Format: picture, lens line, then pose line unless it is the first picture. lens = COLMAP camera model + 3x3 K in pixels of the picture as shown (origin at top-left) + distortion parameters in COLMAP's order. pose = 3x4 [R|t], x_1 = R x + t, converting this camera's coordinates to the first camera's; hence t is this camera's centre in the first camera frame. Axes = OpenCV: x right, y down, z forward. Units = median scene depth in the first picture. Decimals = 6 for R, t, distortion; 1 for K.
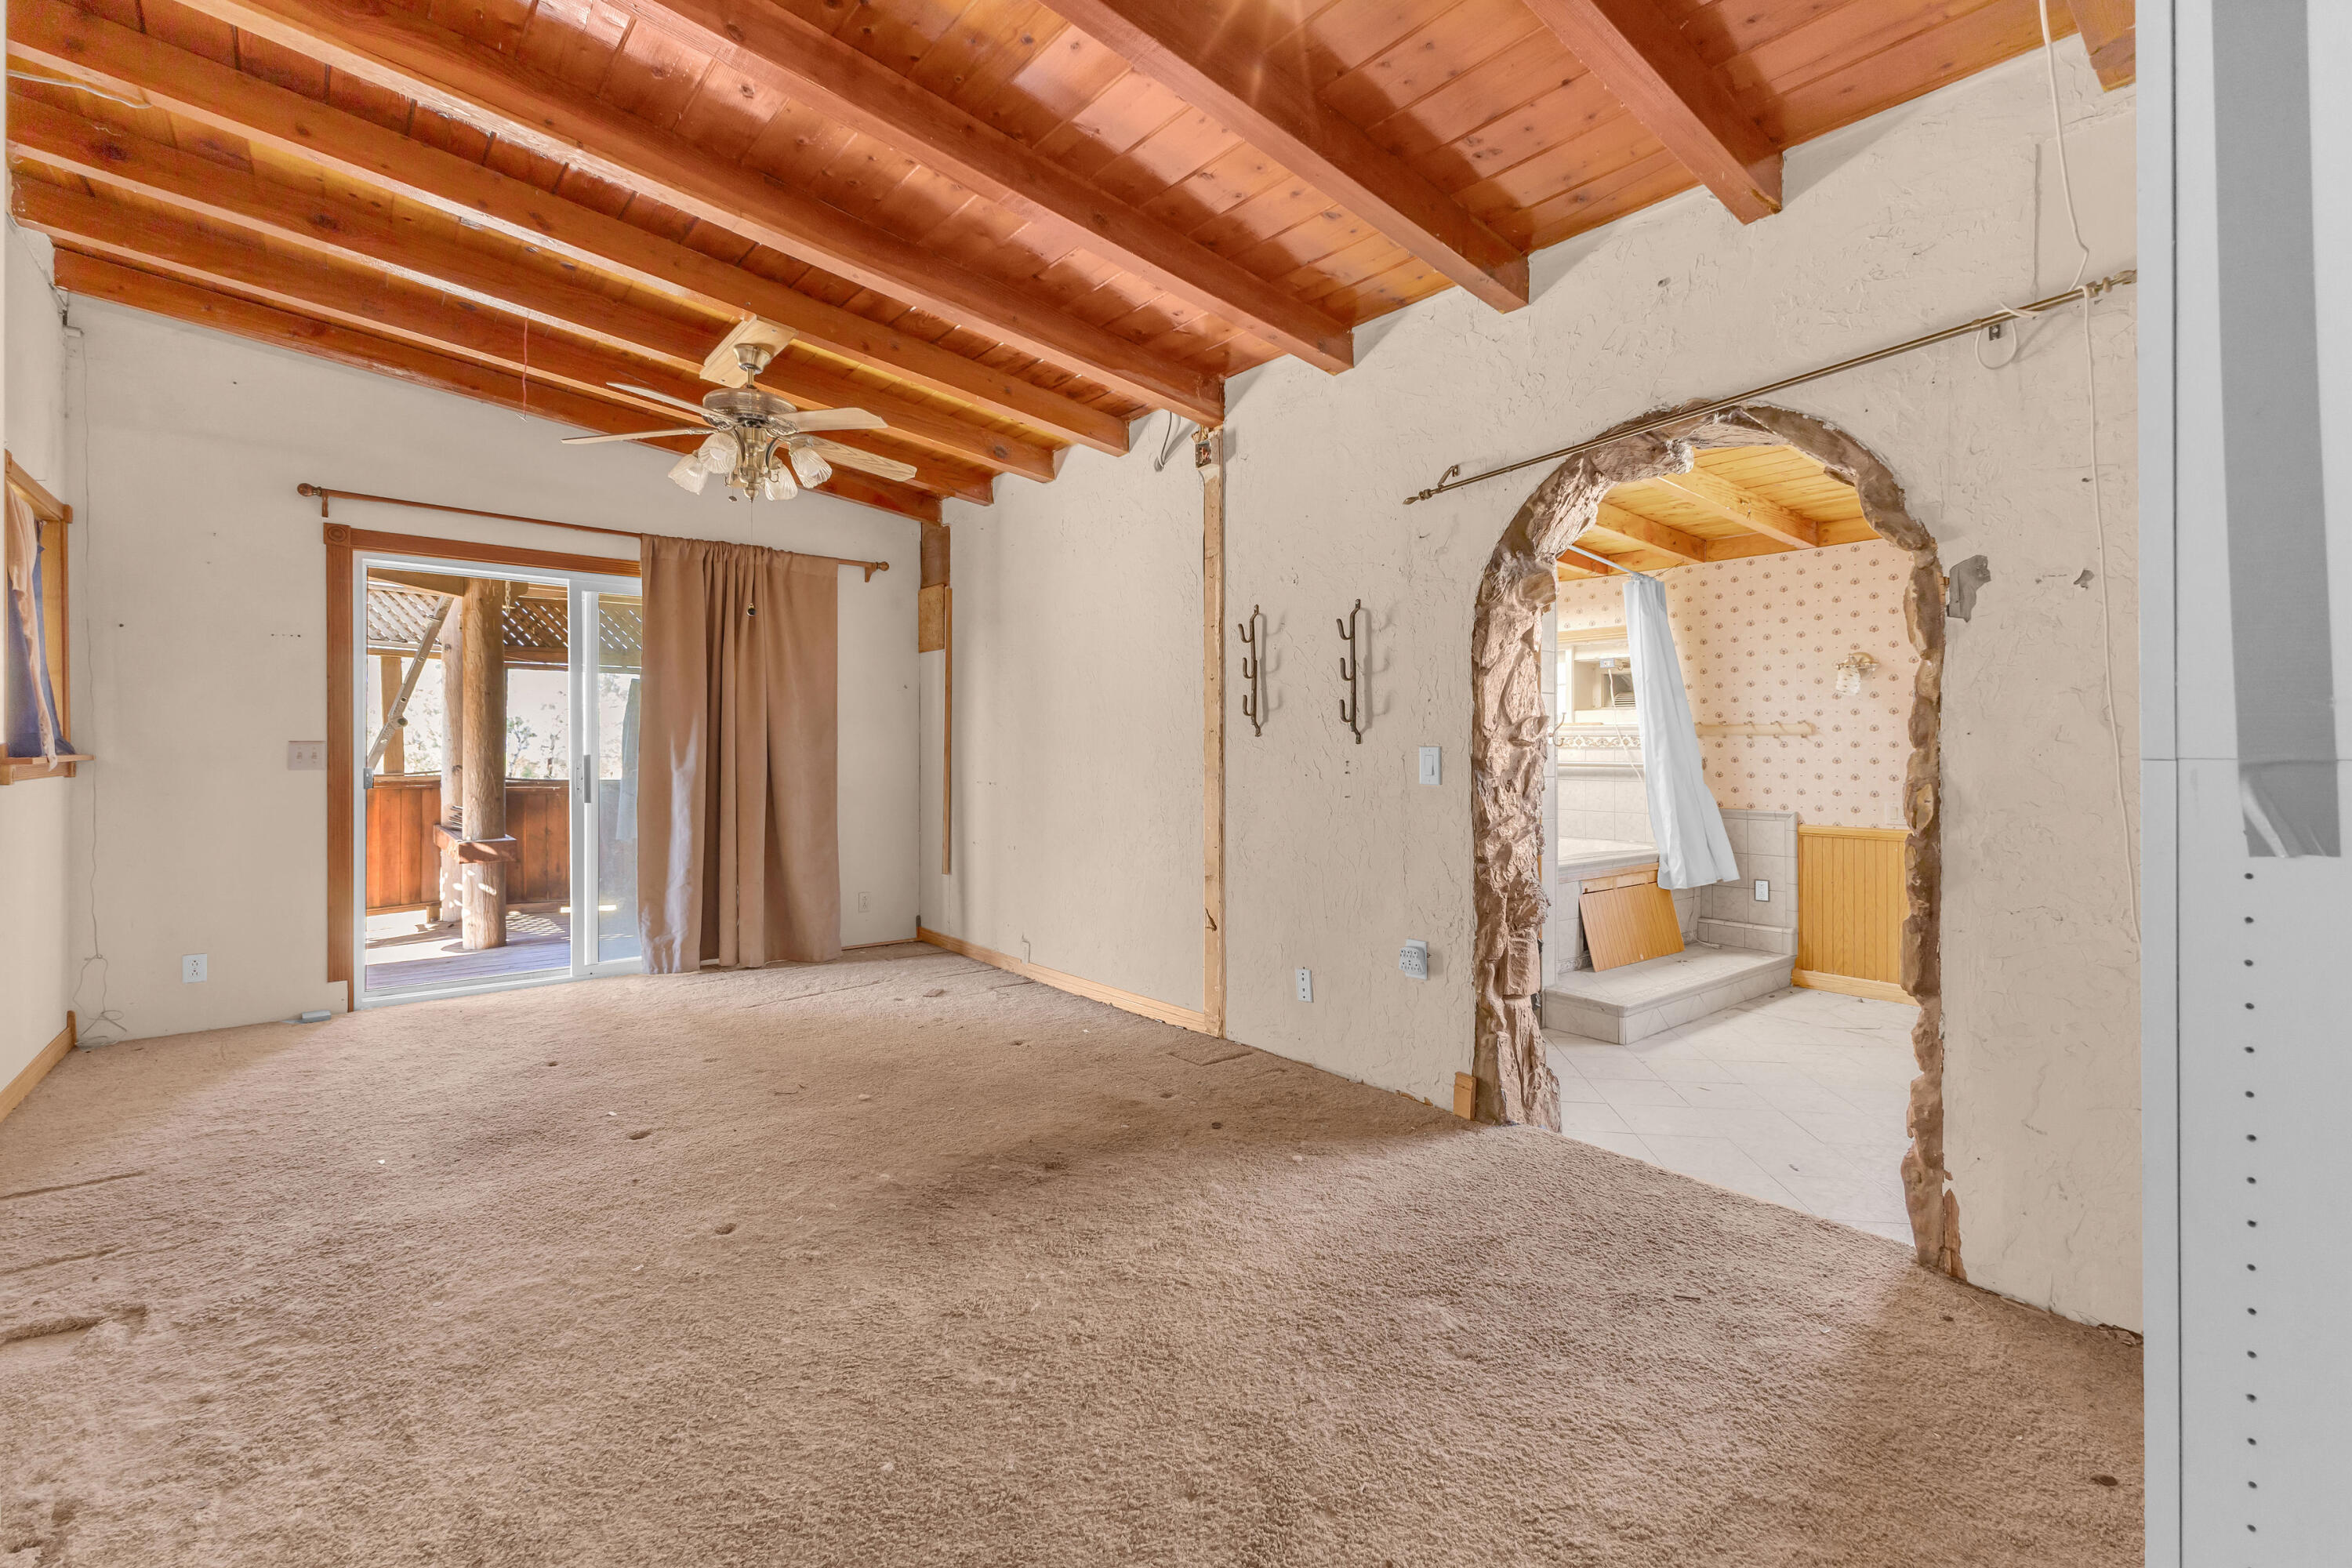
lens RADIAL K [[1031.0, 0, 1181.2], [0, 1031.0, 752.1], [0, 0, 1]] dist [0.010226, -0.000372]
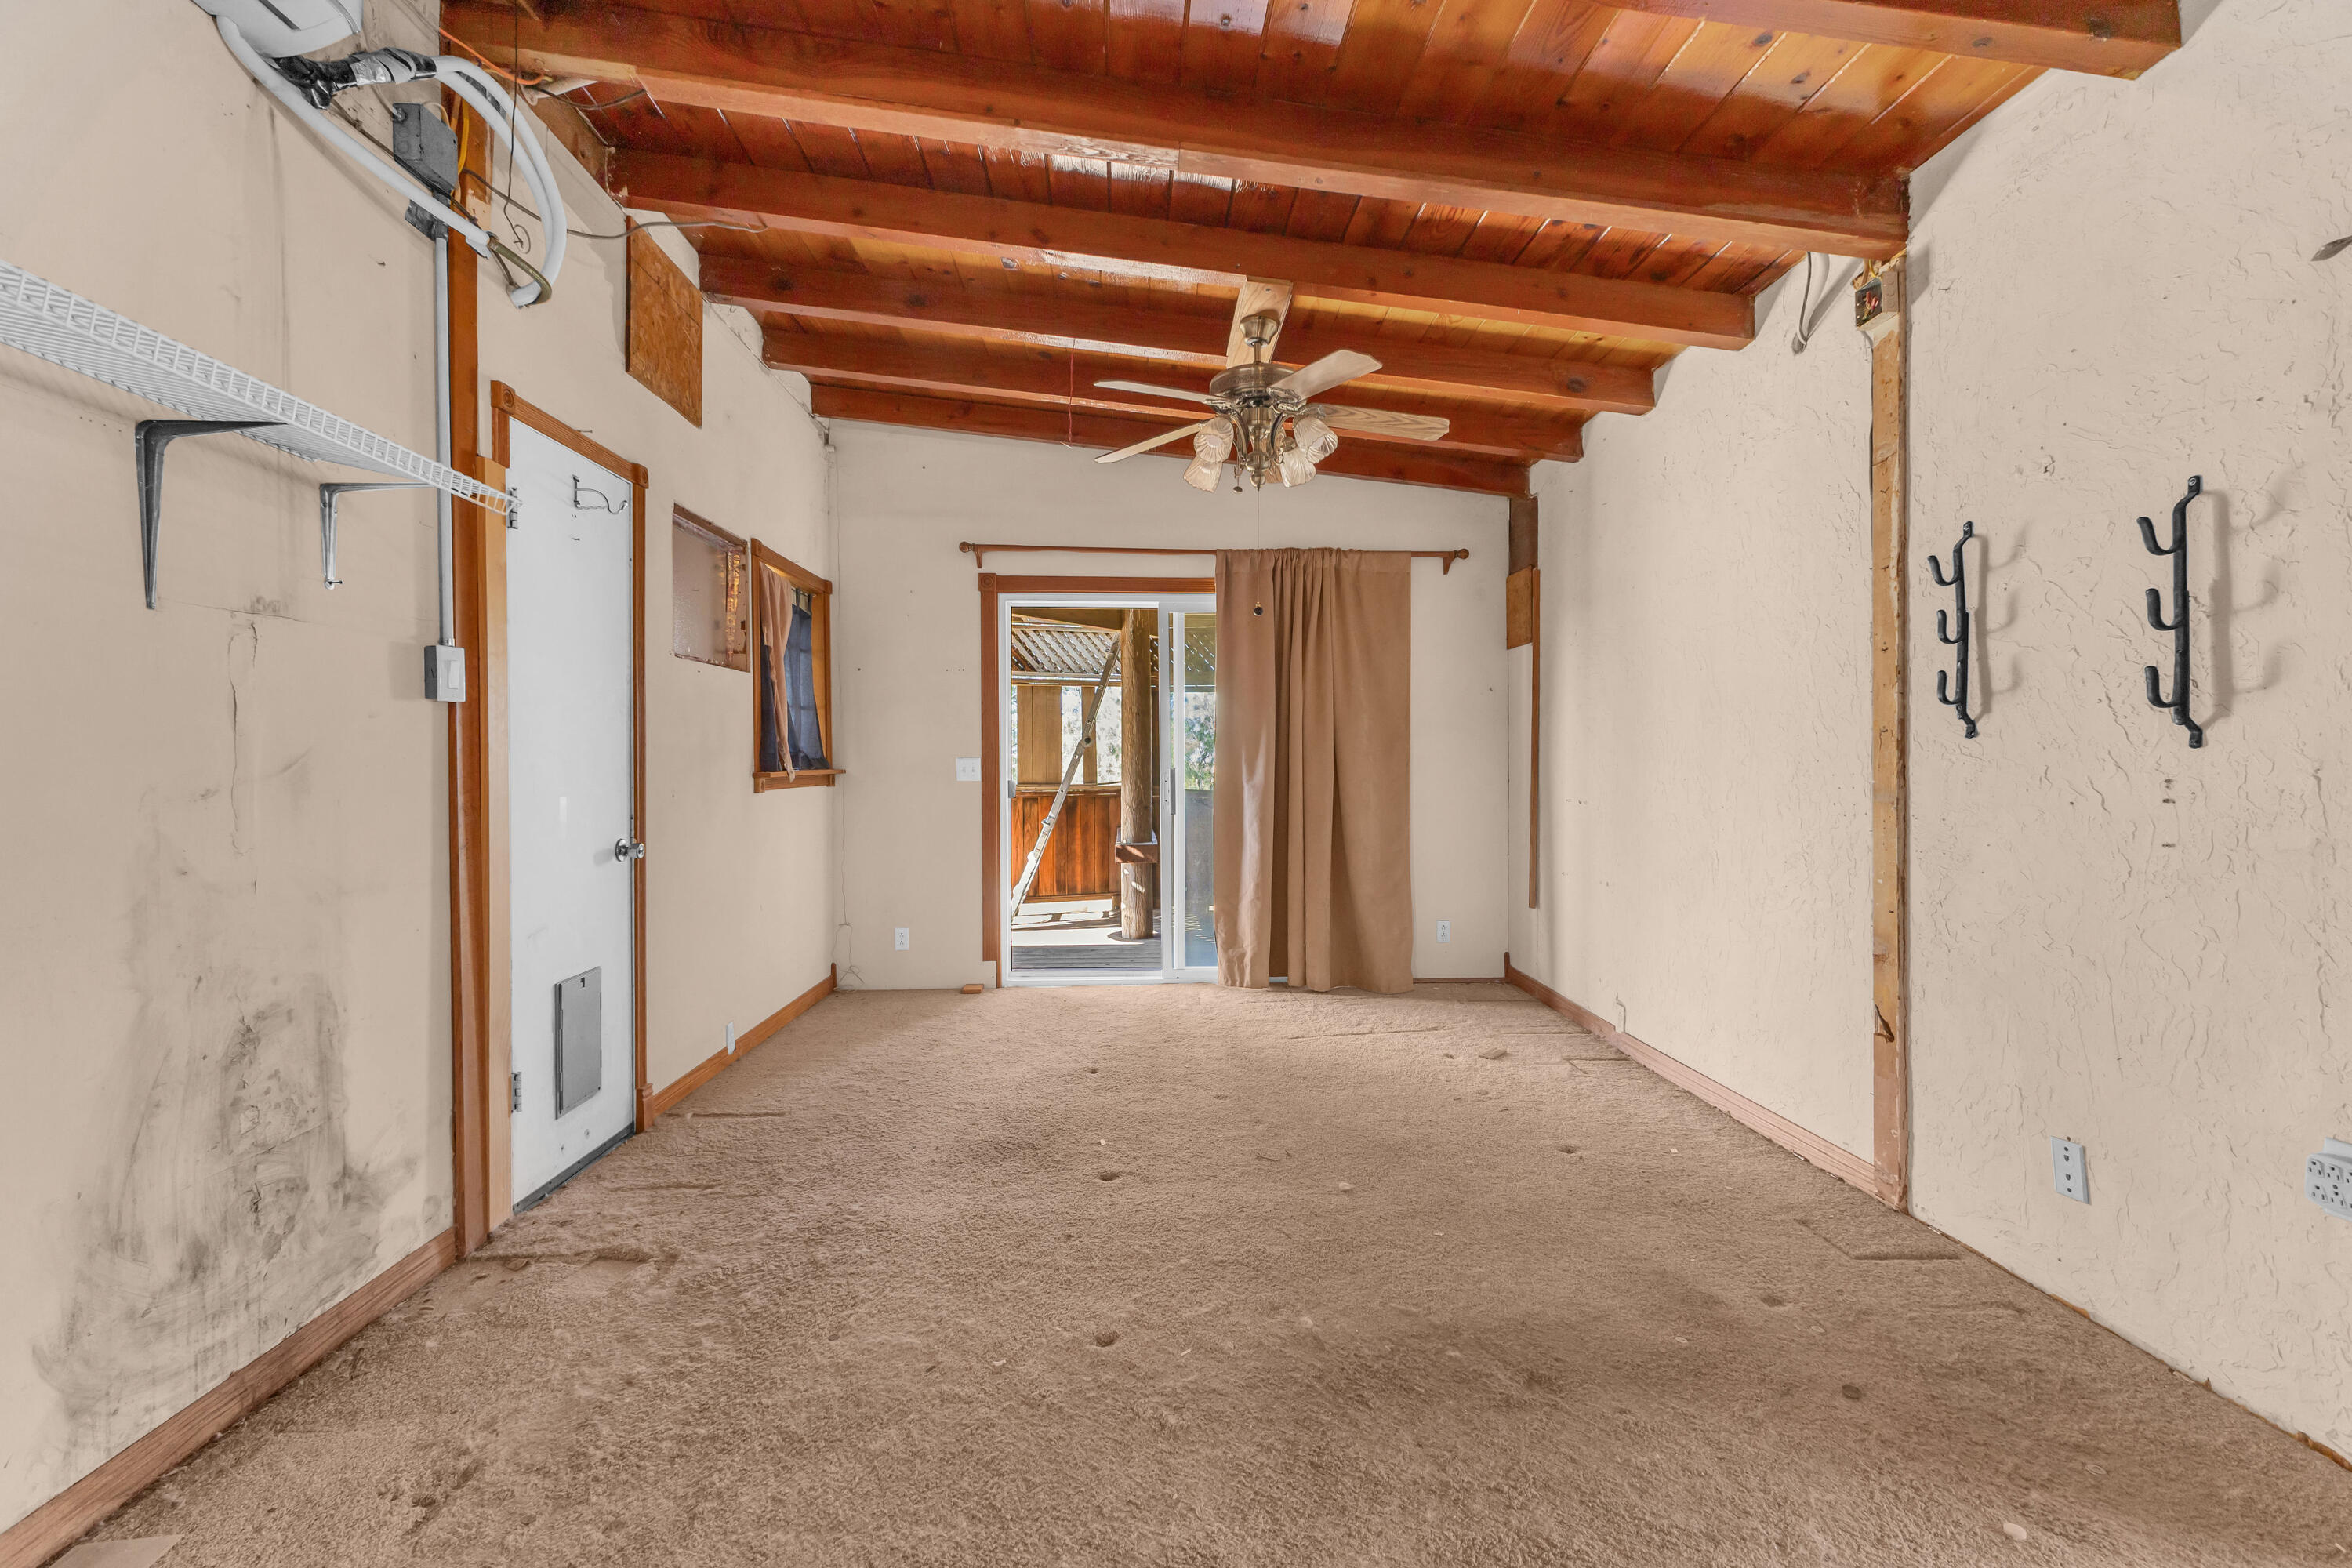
lens RADIAL K [[1021.1, 0, 1178.0], [0, 1021.1, 767.6], [0, 0, 1]] dist [0.012189, -0.000702]
pose [[0.799998, -0.001858, -0.600000, 0.064833], [0.004783, 0.999983, 0.003280, -0.001764], [0.599984, -0.005494, 0.799993, 0.235126]]
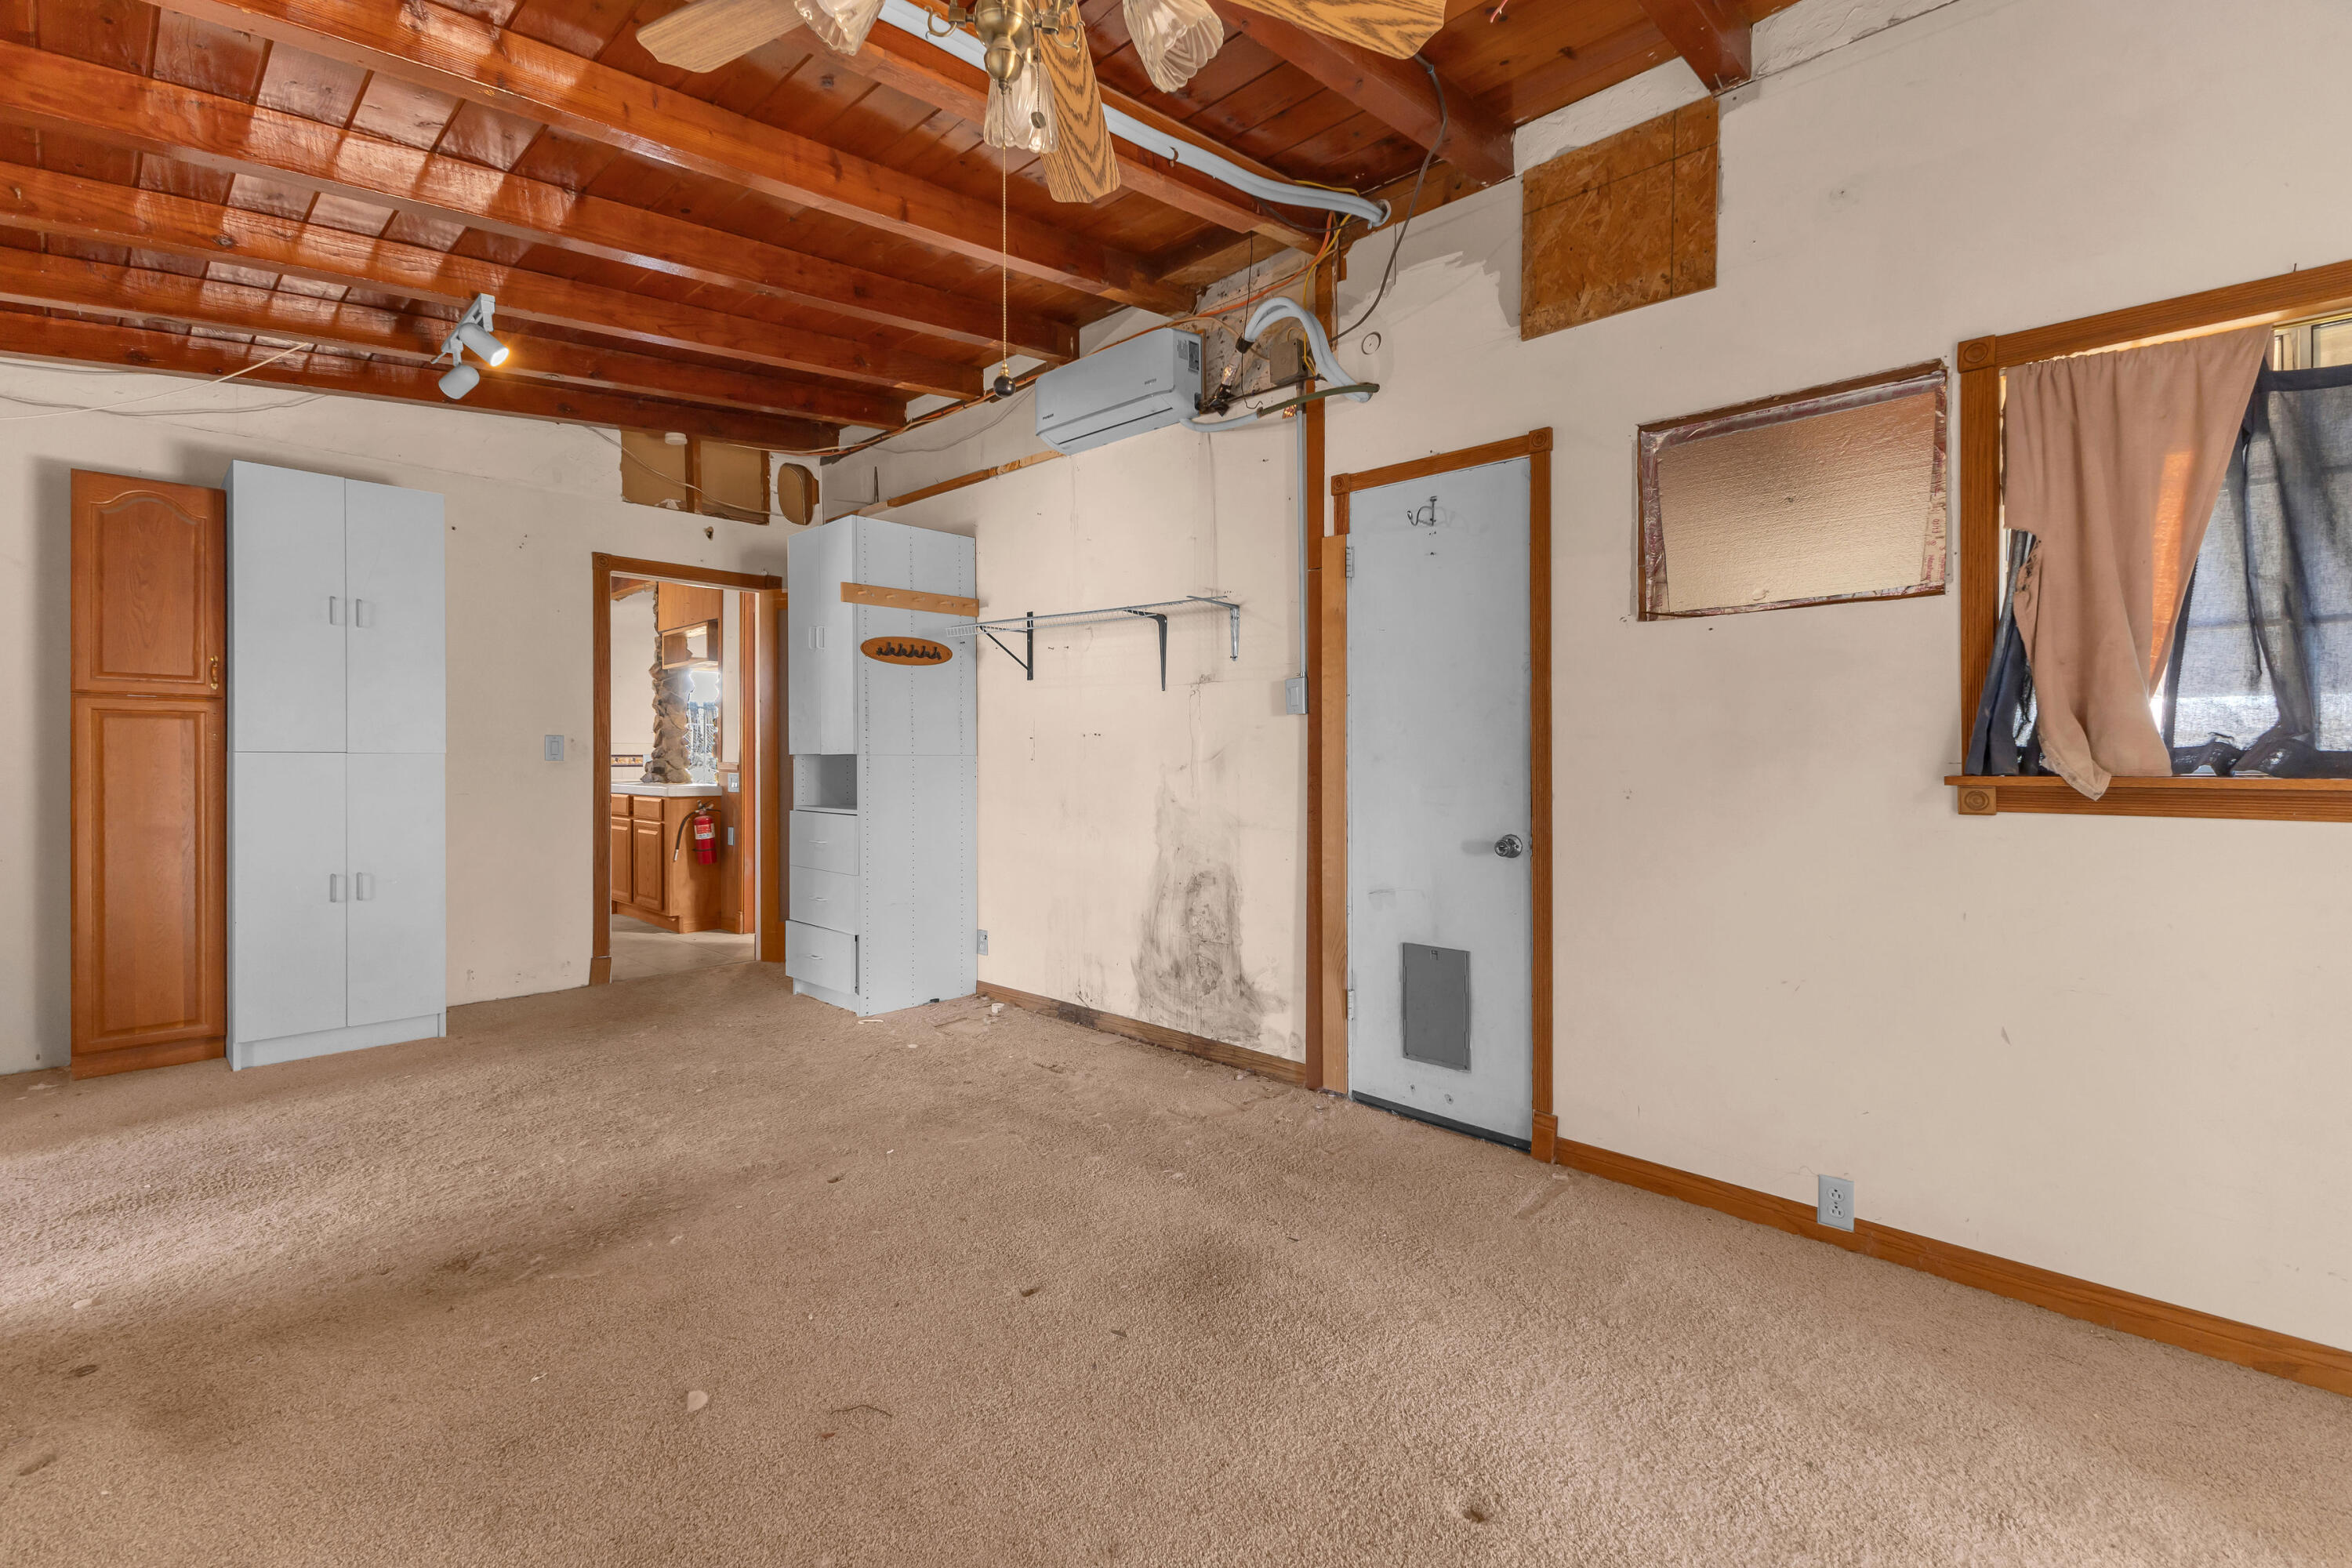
lens RADIAL K [[1031.0, 0, 1181.2], [0, 1031.0, 752.1], [0, 0, 1]] dist [0.010226, -0.000372]
pose [[-0.992296, -0.002183, -0.123868, -0.423862], [-0.002654, 0.999990, 0.003639, -0.010027], [0.123859, 0.003940, -0.992292, 1.364280]]
